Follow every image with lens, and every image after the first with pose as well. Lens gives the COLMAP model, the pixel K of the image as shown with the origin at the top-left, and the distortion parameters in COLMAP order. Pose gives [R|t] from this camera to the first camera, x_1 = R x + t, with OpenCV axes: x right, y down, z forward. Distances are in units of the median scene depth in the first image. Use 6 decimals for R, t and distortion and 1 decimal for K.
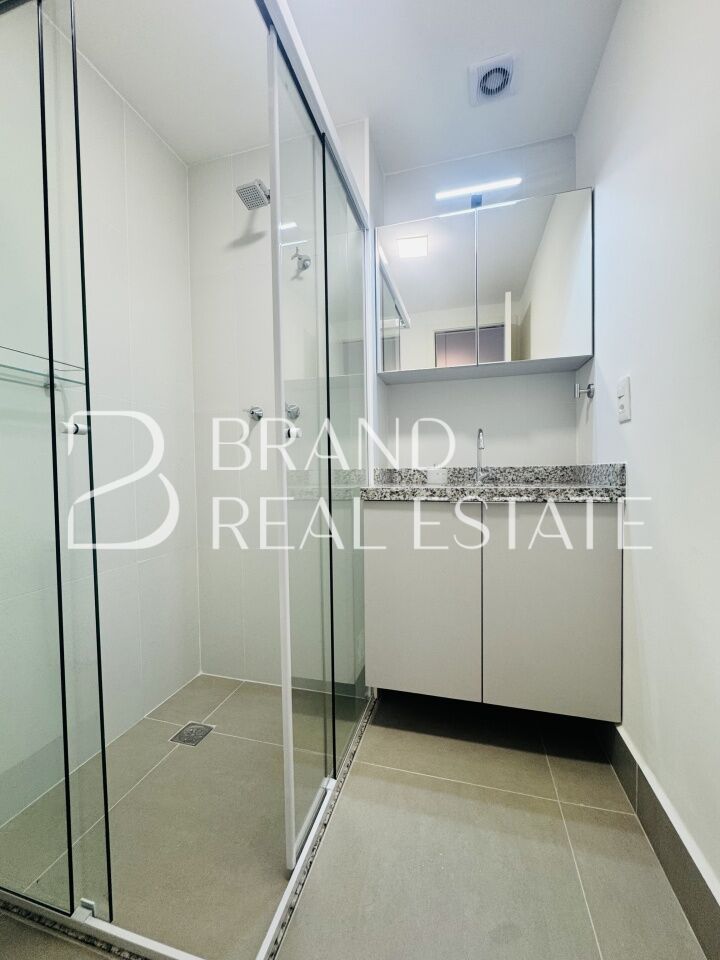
lens RADIAL K [[382.9, 0, 358.7], [0, 382.9, 481.4], [0, 0, 1]] dist [-0.004631, 0.000803]
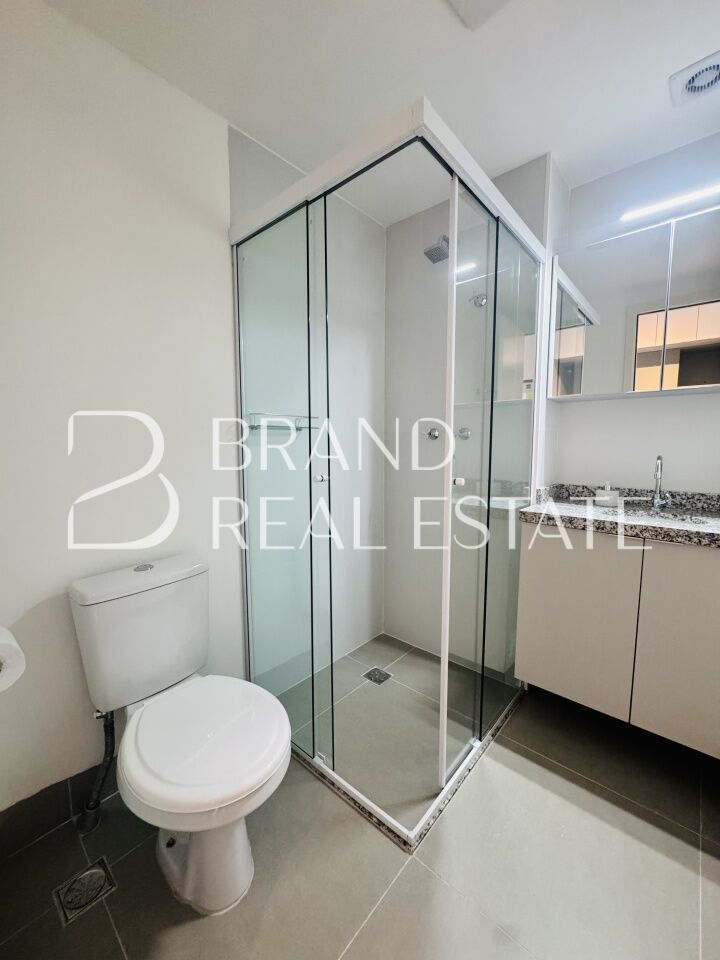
lens RADIAL K [[382.9, 0, 361.2], [0, 382.9, 480.6], [0, 0, 1]] dist [-0.004631, 0.000803]
pose [[0.901071, 0.058399, -0.429721, 0.065150], [-0.026620, 0.996471, 0.079603, -0.152763], [0.432853, -0.060289, 0.899446, -0.229471]]
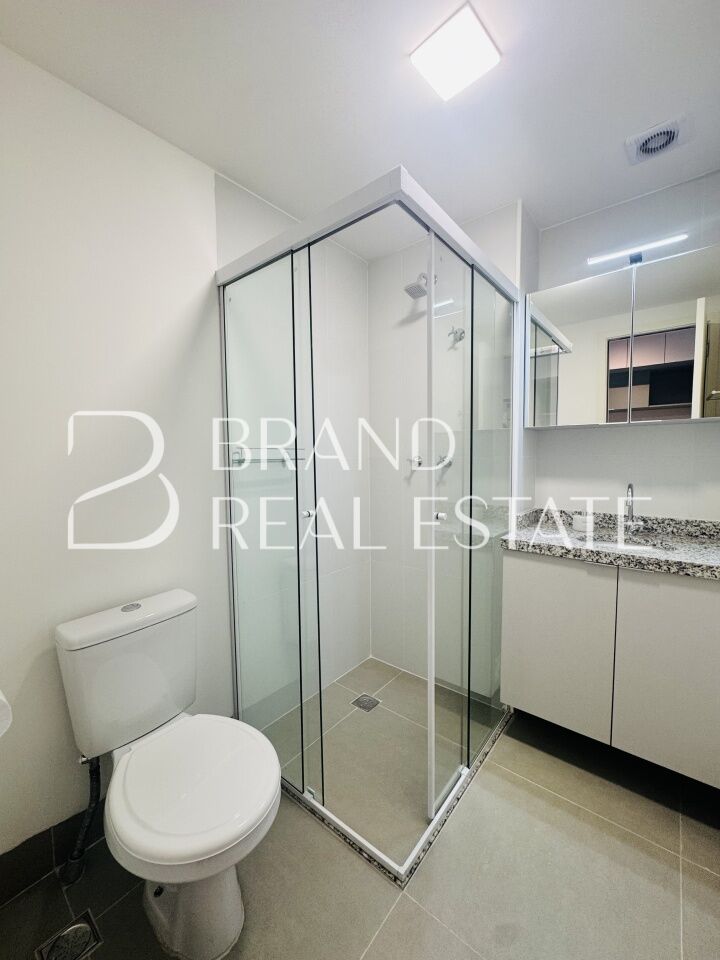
lens RADIAL K [[382.9, 0, 361.0], [0, 382.9, 480.3], [0, 0, 1]] dist [-0.004631, 0.000803]
pose [[0.916479, 0.032292, -0.398777, 0.075886], [-0.014953, 0.998806, 0.046515, -0.213374], [0.399803, -0.036667, 0.915867, -0.251438]]
